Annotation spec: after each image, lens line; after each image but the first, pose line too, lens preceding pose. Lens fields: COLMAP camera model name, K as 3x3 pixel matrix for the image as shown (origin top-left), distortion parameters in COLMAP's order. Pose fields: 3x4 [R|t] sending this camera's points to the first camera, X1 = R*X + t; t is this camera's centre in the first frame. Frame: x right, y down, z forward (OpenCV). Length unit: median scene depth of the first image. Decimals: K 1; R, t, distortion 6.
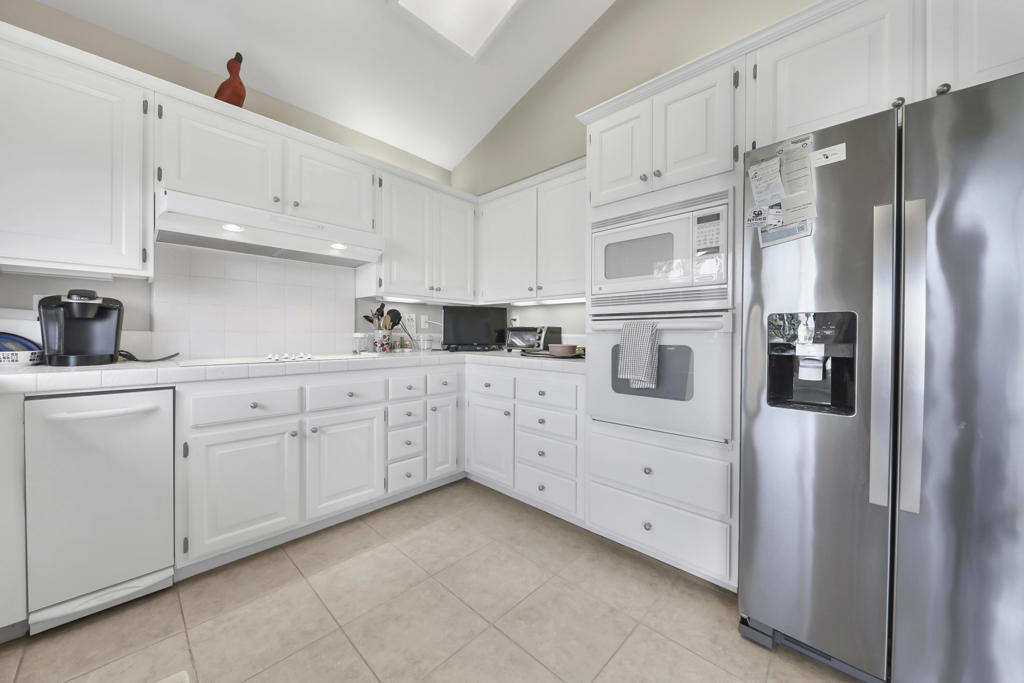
lens RADIAL K [[366.8, 0, 512.0], [0, 366.8, 341.5], [0, 0, 1]] dist [-0.001974, -0.000435]
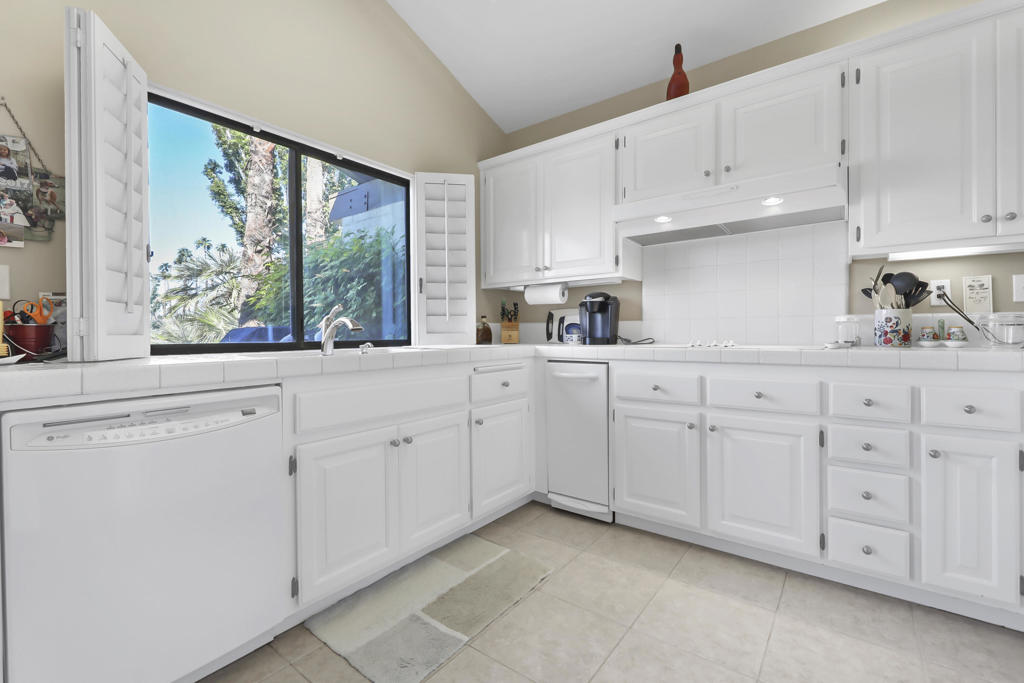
lens RADIAL K [[449.4, 0, 512.0], [0, 449.4, 341.5], [0, 0, 1]] dist [-0.001974, -0.000847]
pose [[0.094958, 0.010190, -0.995429, 0.452665], [-0.013964, 0.999863, 0.008904, 0.034037], [0.995383, 0.013055, 0.095088, 0.418413]]
